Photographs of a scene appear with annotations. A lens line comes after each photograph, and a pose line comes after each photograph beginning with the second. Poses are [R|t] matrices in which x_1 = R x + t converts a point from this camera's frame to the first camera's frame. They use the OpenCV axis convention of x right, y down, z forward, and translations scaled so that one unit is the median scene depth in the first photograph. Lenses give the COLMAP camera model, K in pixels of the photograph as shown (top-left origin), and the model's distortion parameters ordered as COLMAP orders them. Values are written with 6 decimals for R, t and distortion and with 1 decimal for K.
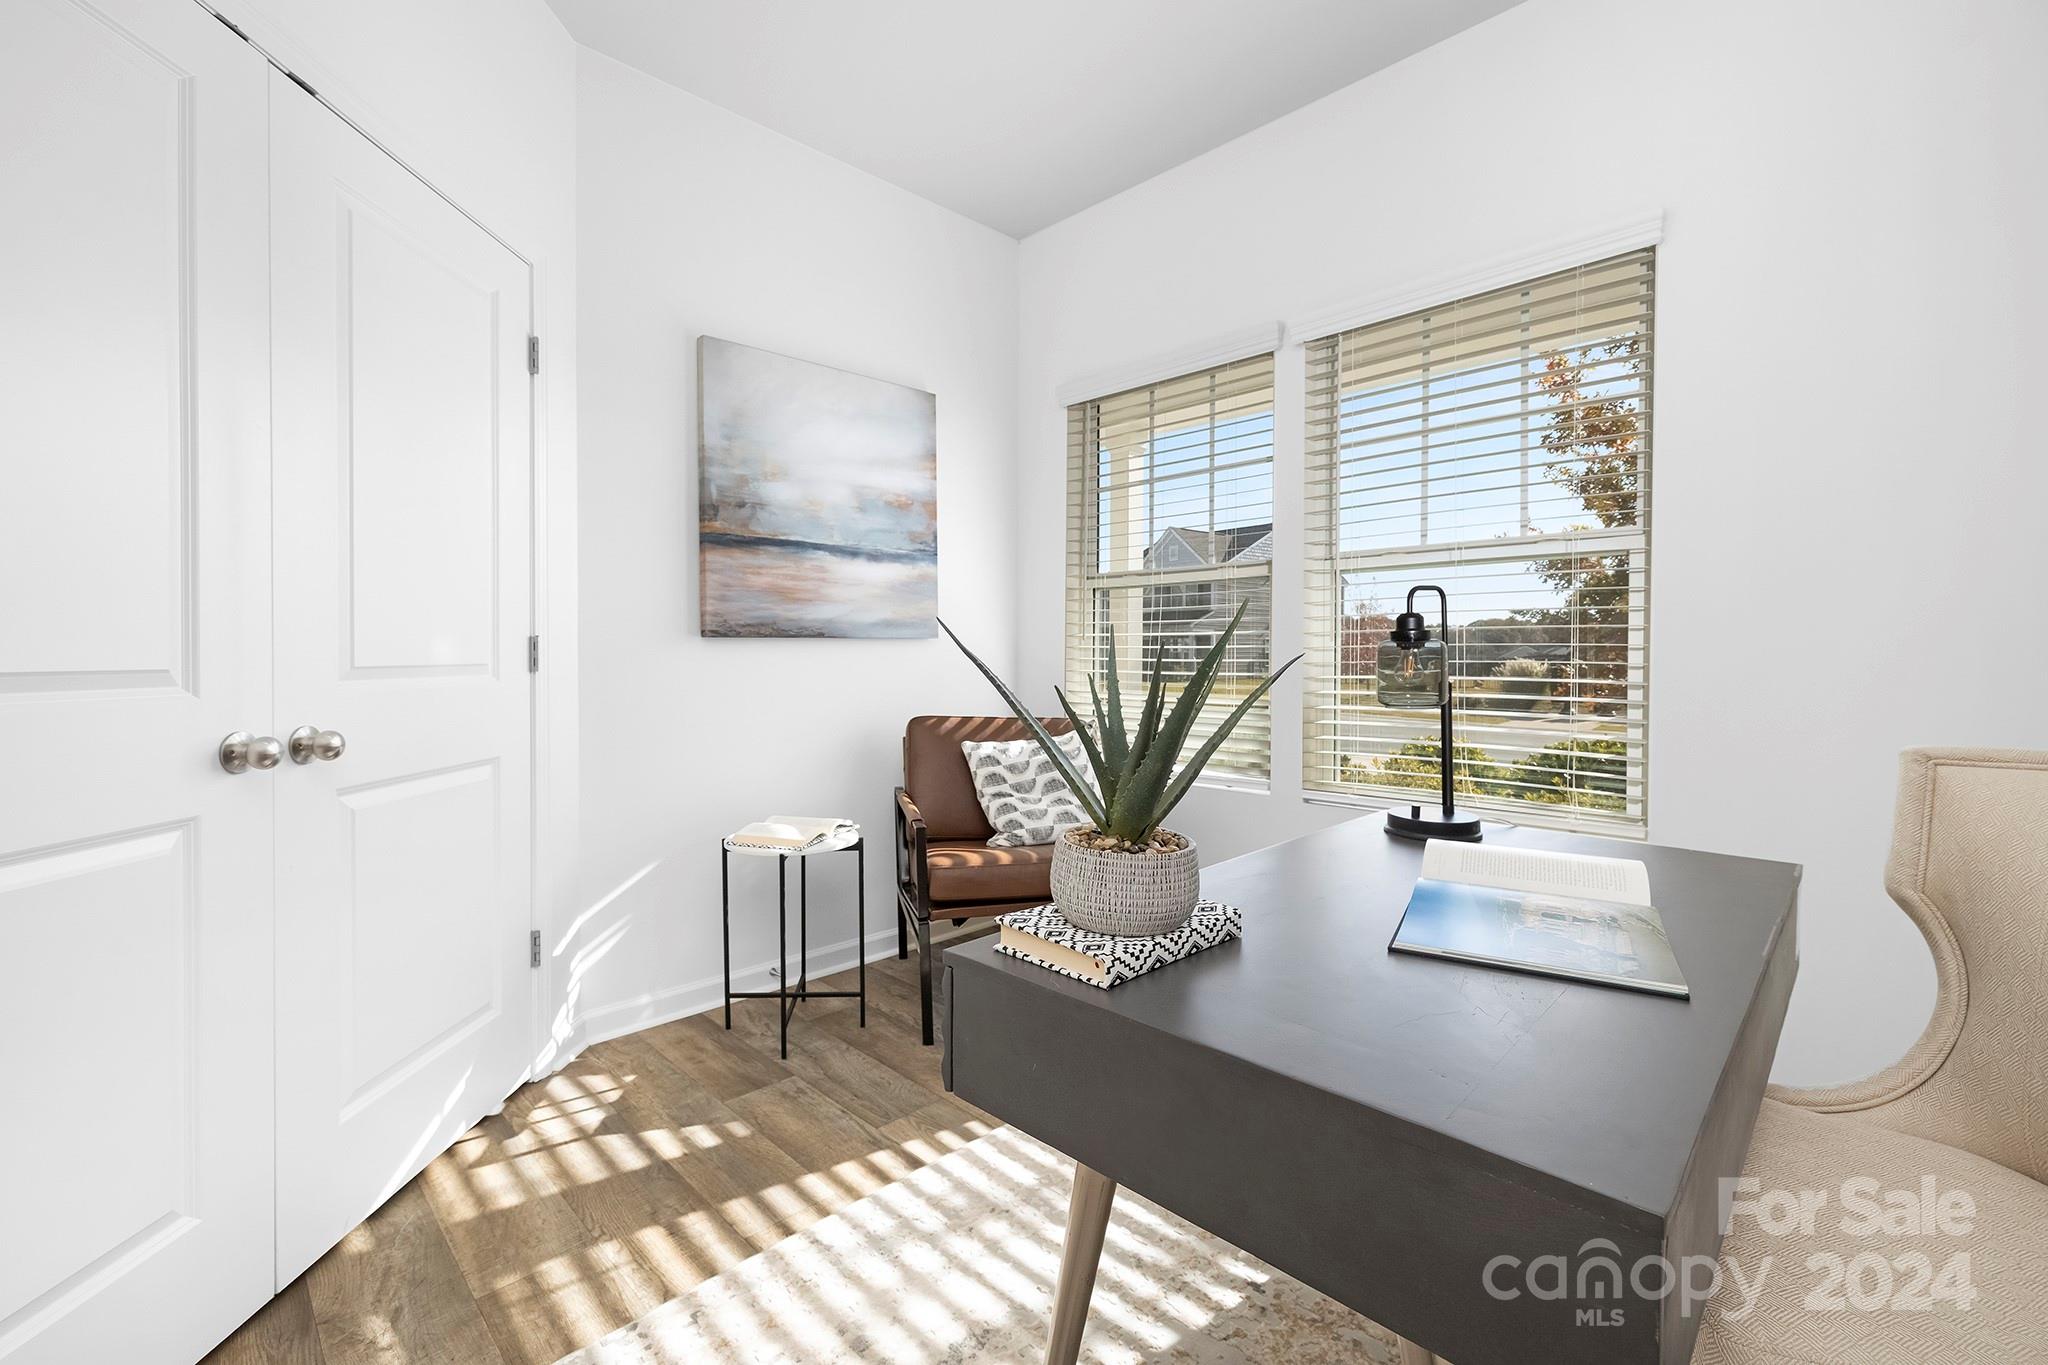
lens RADIAL K [[877.4, 0, 1006.7], [0, 877.4, 670.5], [0, 0, 1]] dist [0.000885, 0.000642]
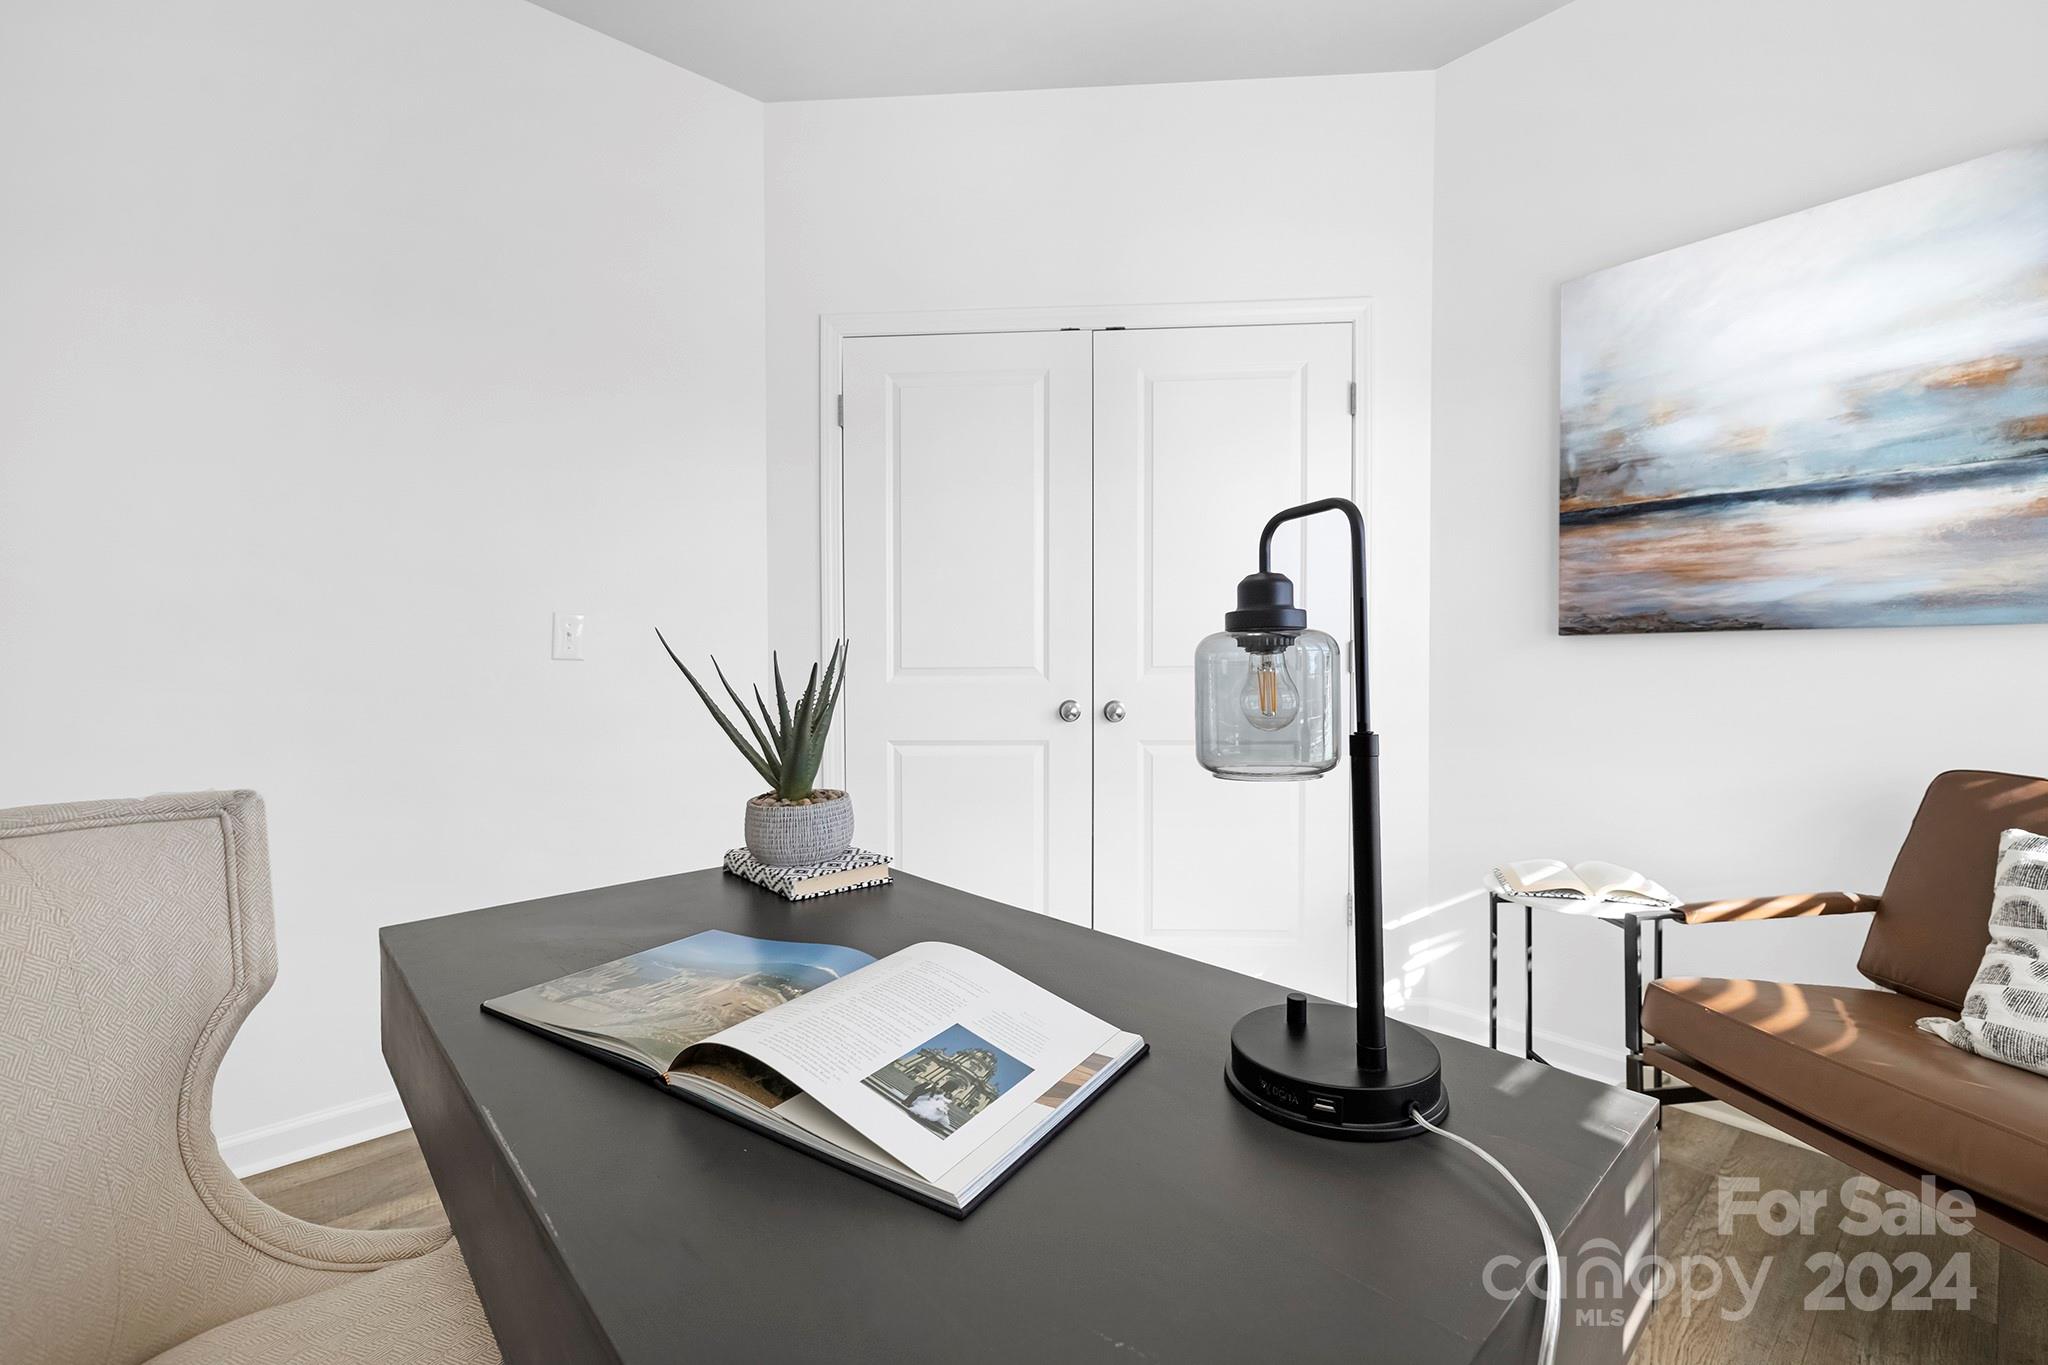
lens RADIAL K [[877.4, 0, 1023.2], [0, 877.4, 676.1], [0, 0, 1]] dist [0.000885, 0.000642]
pose [[-0.035365, 0.022353, -0.999124, 0.500625], [-0.012095, 0.999667, 0.022794, -0.010929], [0.999301, 0.012891, -0.035082, 0.476095]]
